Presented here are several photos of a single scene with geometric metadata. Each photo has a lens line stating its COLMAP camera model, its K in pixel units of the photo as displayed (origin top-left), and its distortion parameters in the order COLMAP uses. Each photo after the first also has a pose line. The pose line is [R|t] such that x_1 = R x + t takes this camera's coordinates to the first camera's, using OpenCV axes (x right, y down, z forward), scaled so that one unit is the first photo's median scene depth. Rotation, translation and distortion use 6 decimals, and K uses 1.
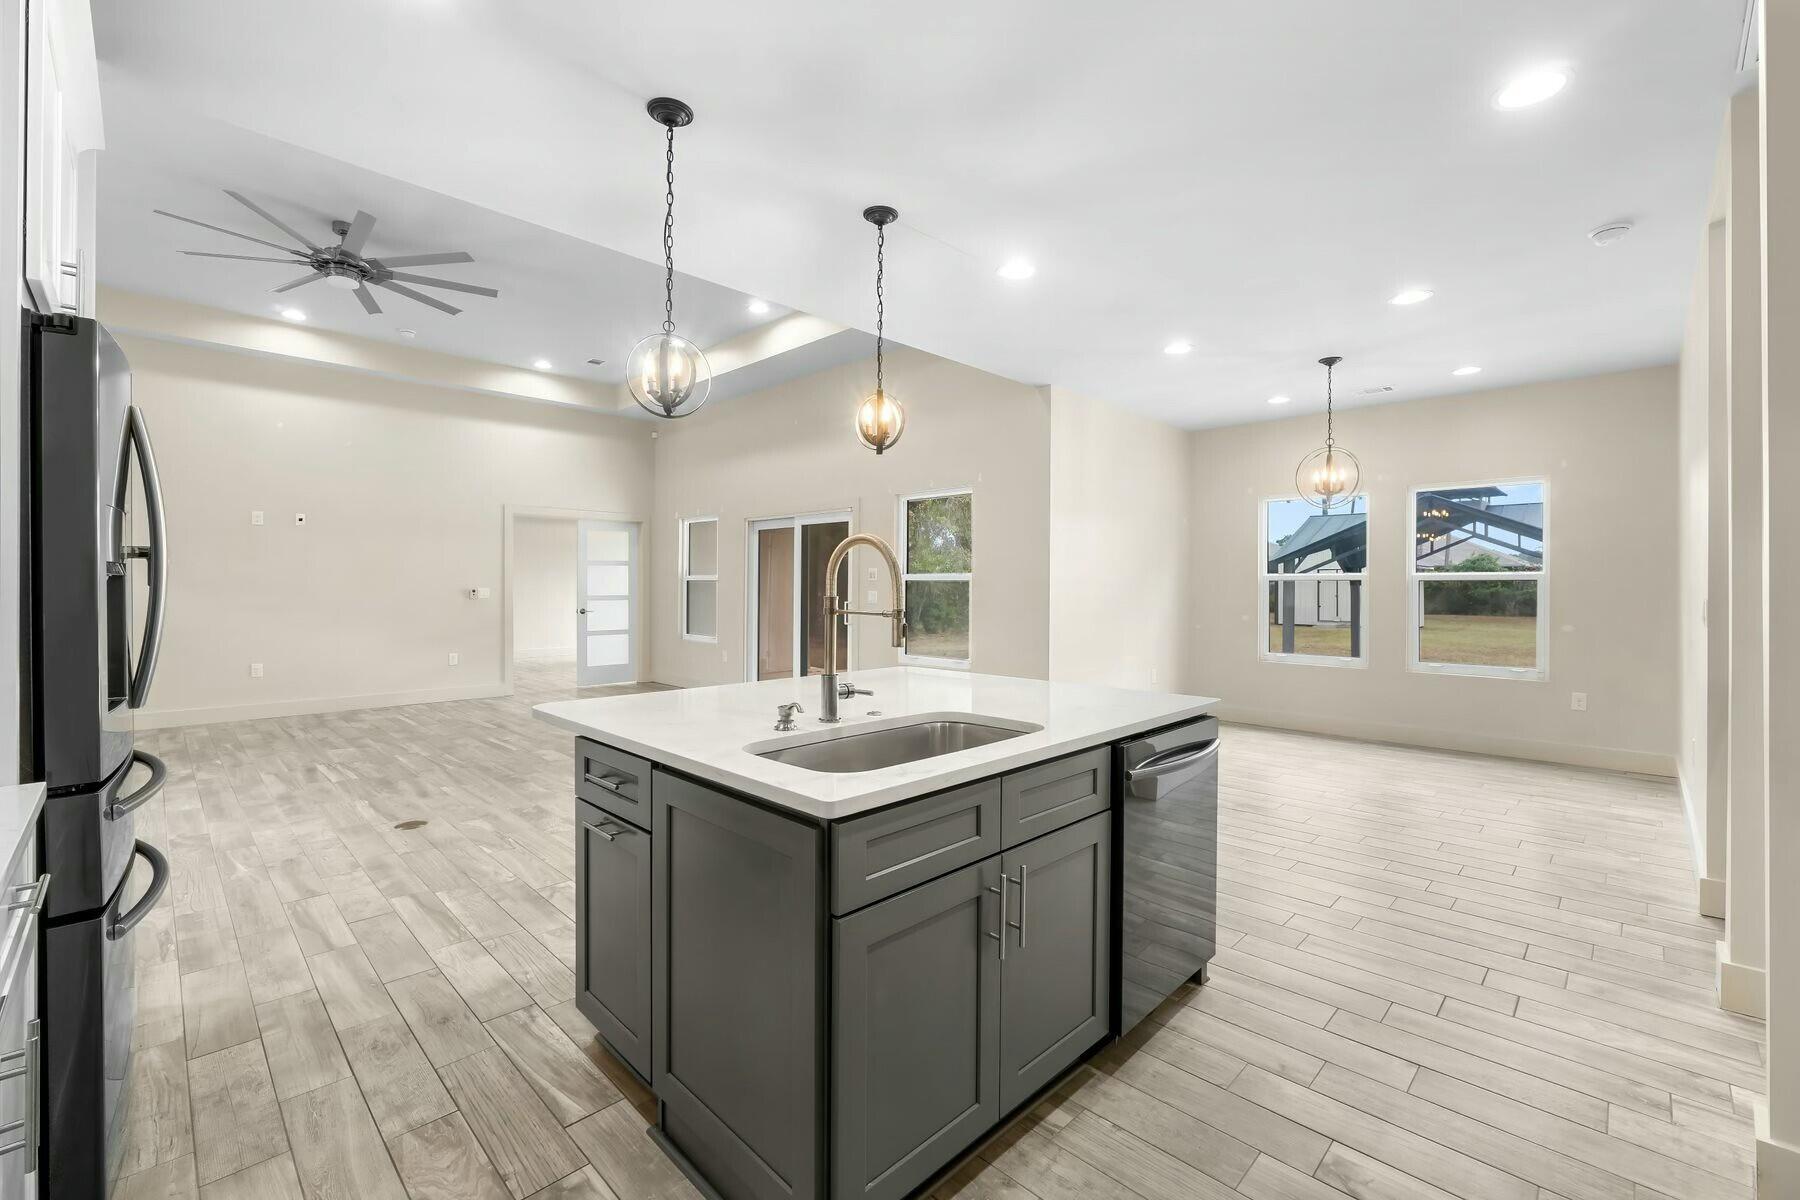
lens RADIAL K [[745.7, 0, 893.4], [0, 745.7, 596.7], [0, 0, 1]] dist [-0.000404, -0.000035]
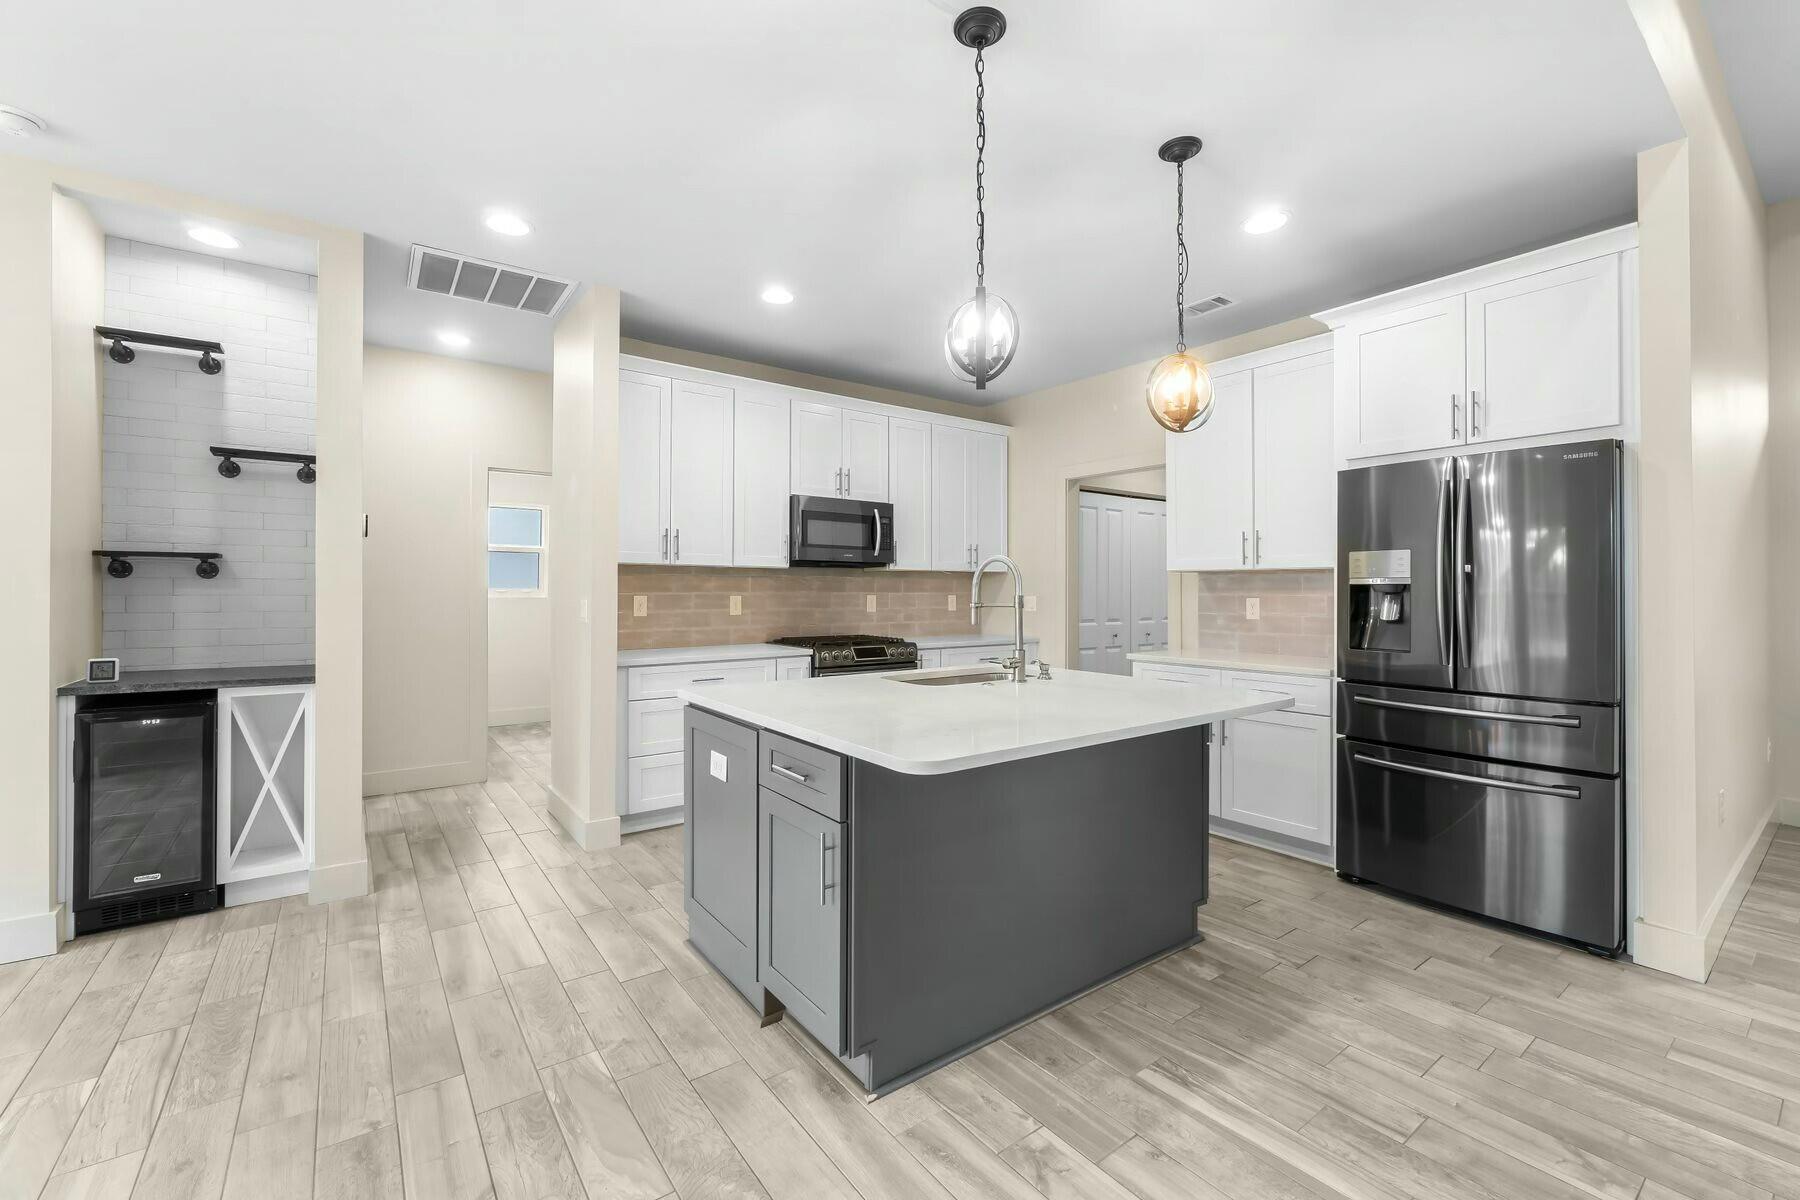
lens RADIAL K [[745.7, 0, 908.1], [0, 745.7, 588.5], [0, 0, 1]] dist [-0.000404, -0.000035]
pose [[-0.988589, -0.003639, 0.150596, -0.074868], [-0.003248, 0.999991, 0.002843, -0.015607], [-0.150605, 0.002322, -0.988591, 2.090311]]
